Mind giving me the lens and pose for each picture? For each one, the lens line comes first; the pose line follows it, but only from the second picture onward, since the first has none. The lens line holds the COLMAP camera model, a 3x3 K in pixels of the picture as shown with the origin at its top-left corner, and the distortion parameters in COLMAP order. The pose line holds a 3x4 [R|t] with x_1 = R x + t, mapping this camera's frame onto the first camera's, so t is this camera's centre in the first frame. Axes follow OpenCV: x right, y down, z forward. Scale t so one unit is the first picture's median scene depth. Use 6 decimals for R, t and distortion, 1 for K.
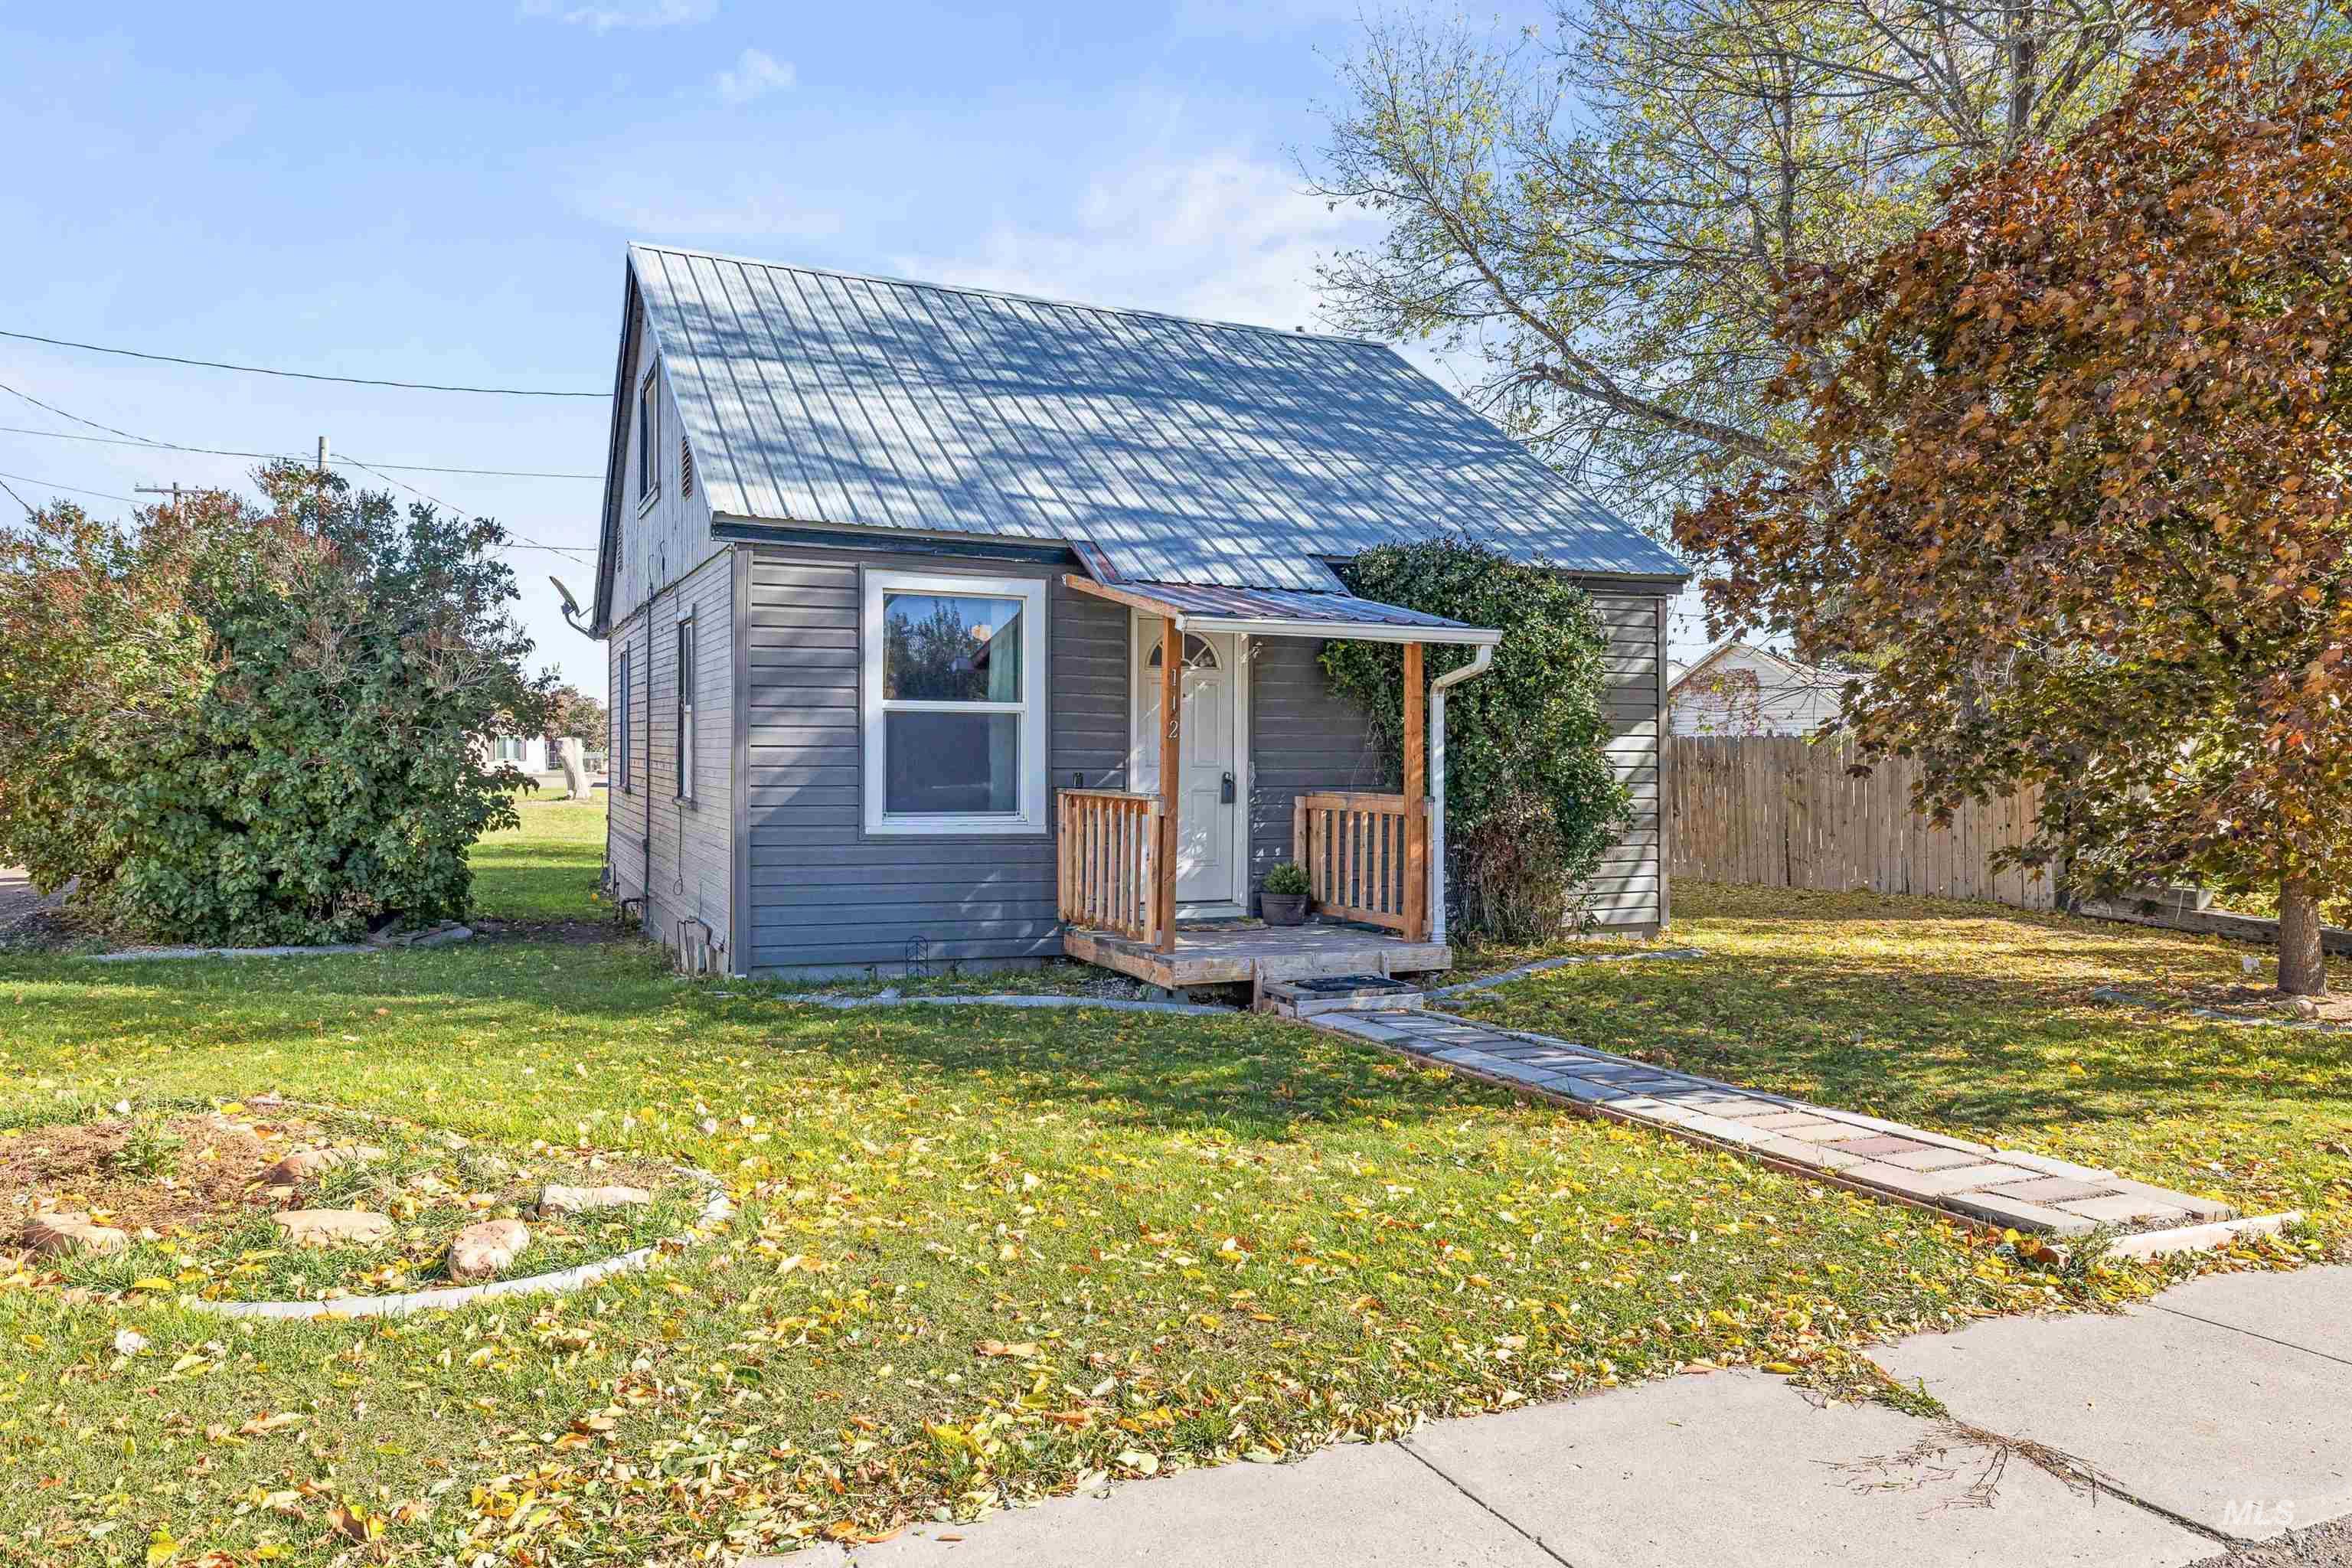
lens RADIAL K [[1514.7, 0, 1176.0], [0, 1514.7, 784.0], [0, 0, 1]] dist [0.001516, 0.000265]
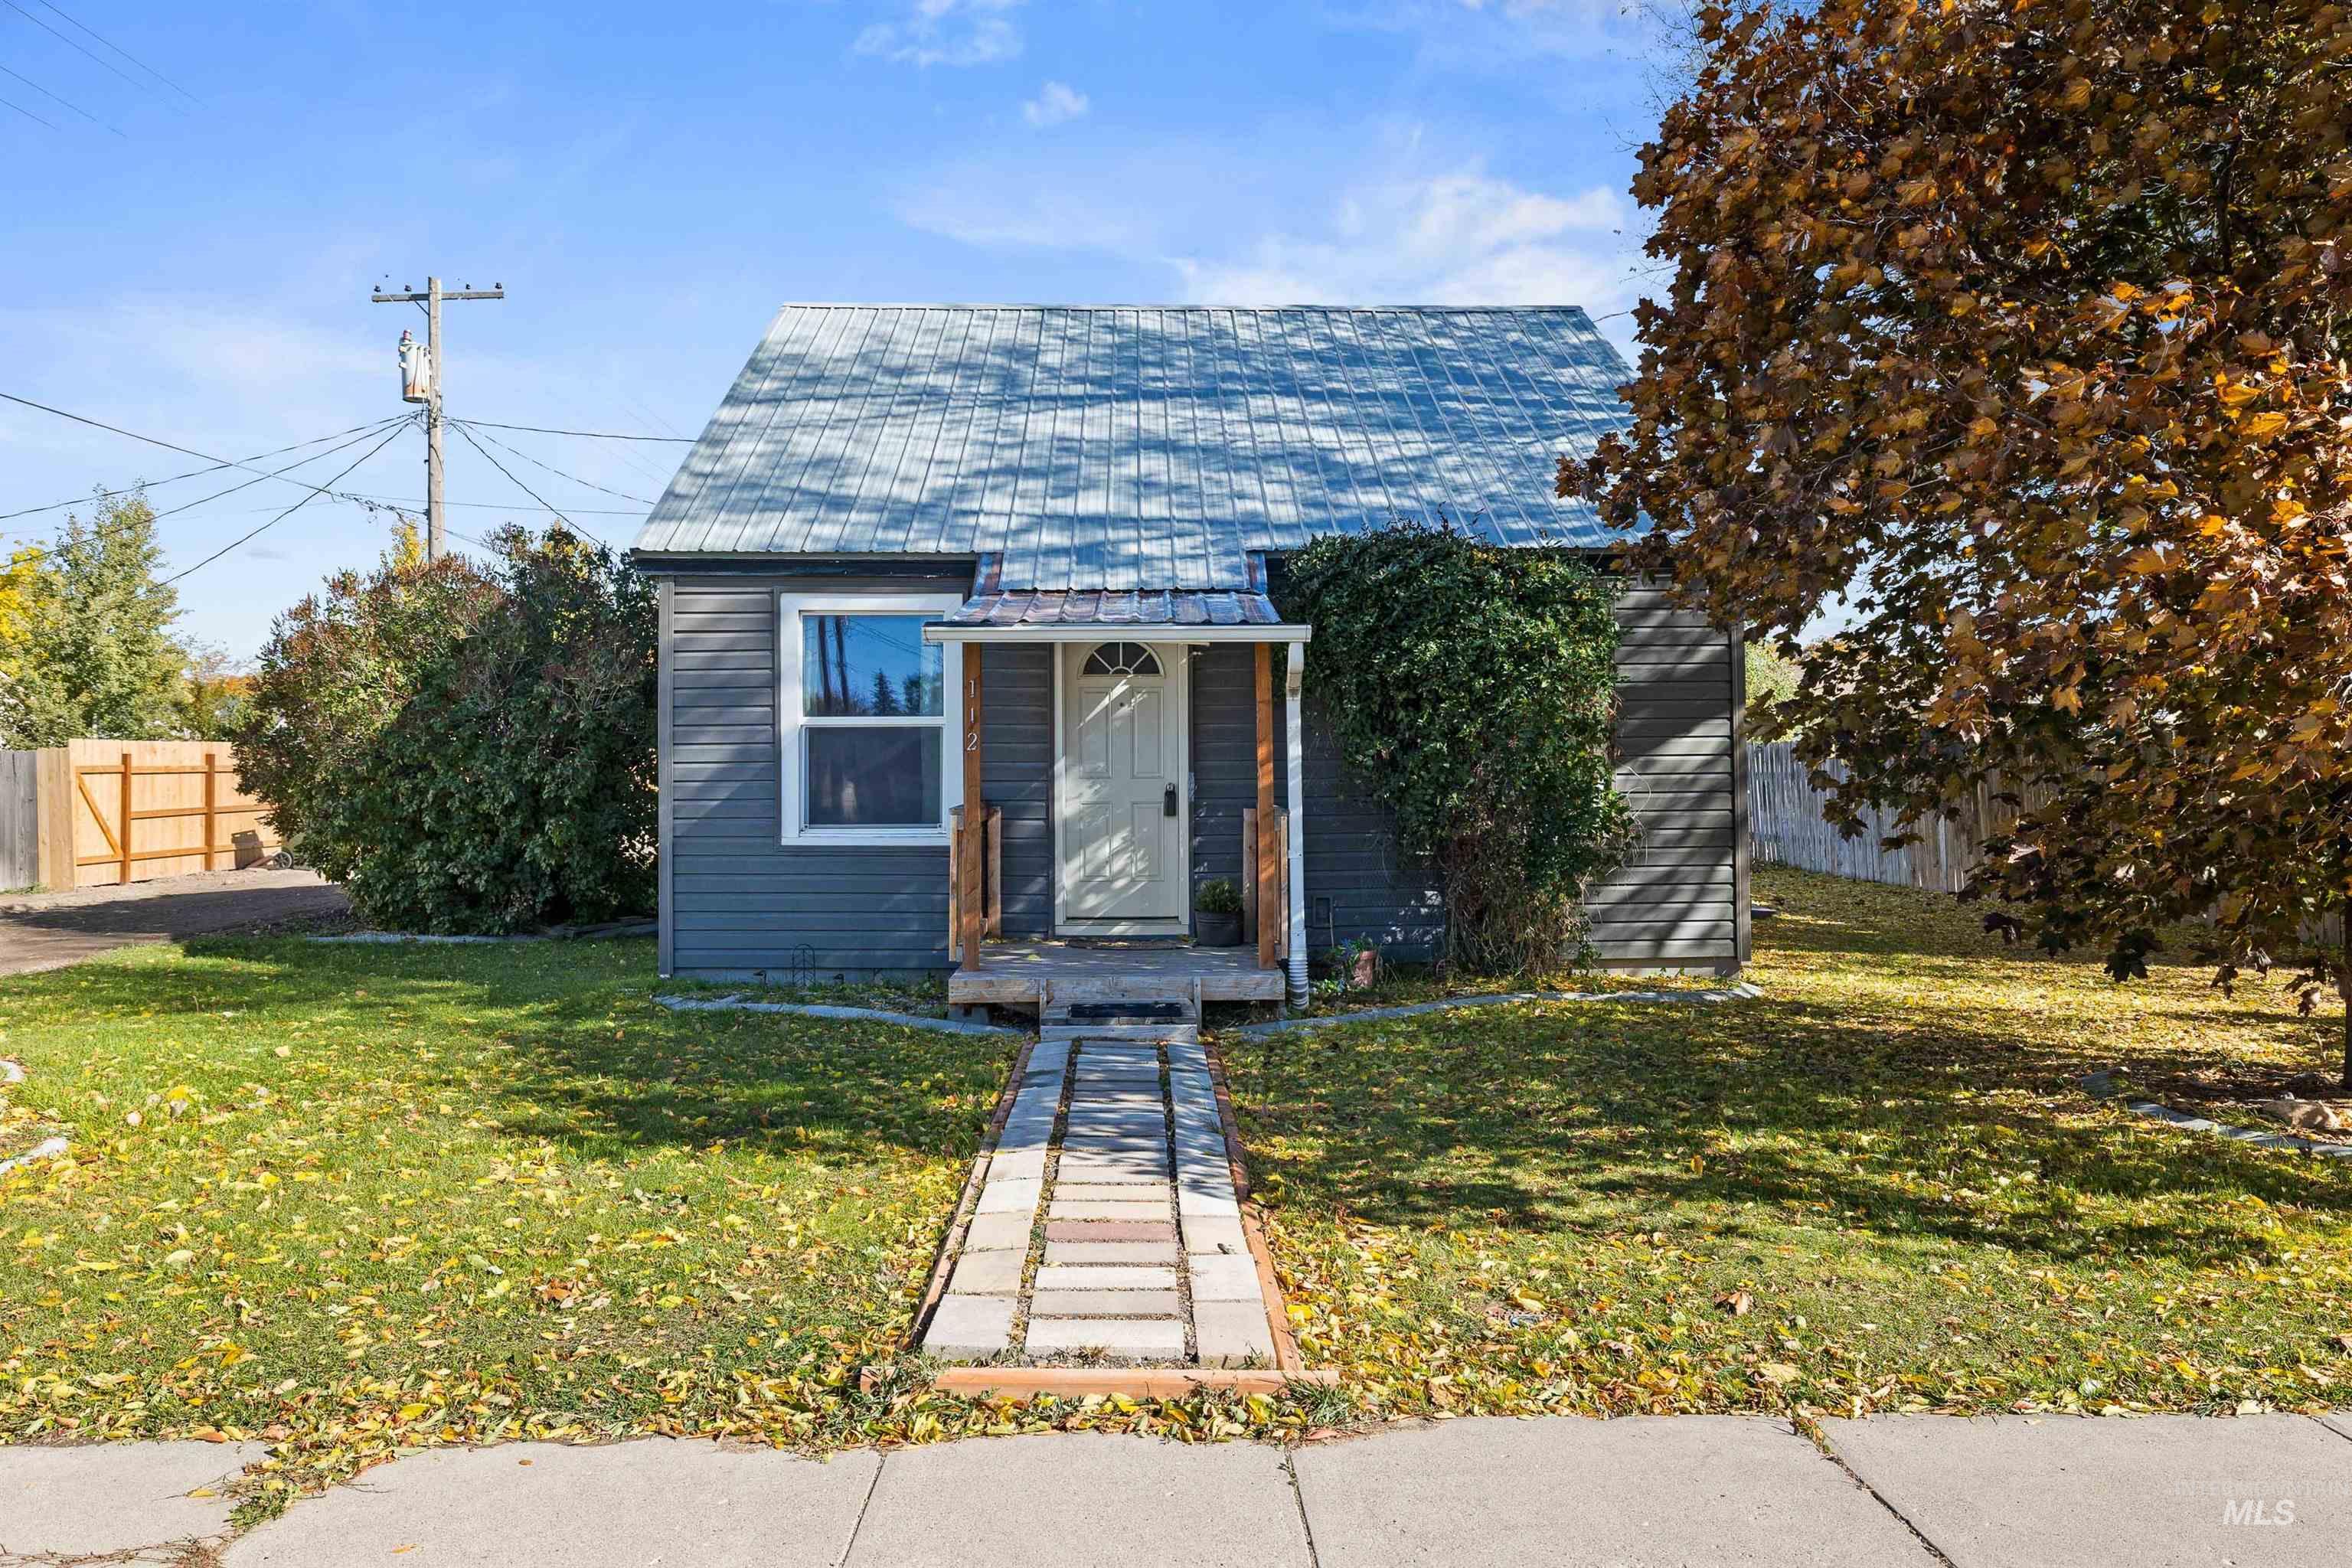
lens RADIAL K [[1514.7, 0, 1176.0], [0, 1514.7, 784.0], [0, 0, 1]] dist [0.001516, 0.000265]
pose [[0.926334, -0.005634, -0.376661, 0.434408], [0.003773, 0.999977, -0.005678, -0.002304], [0.376684, 0.003838, 0.926334, 0.126031]]
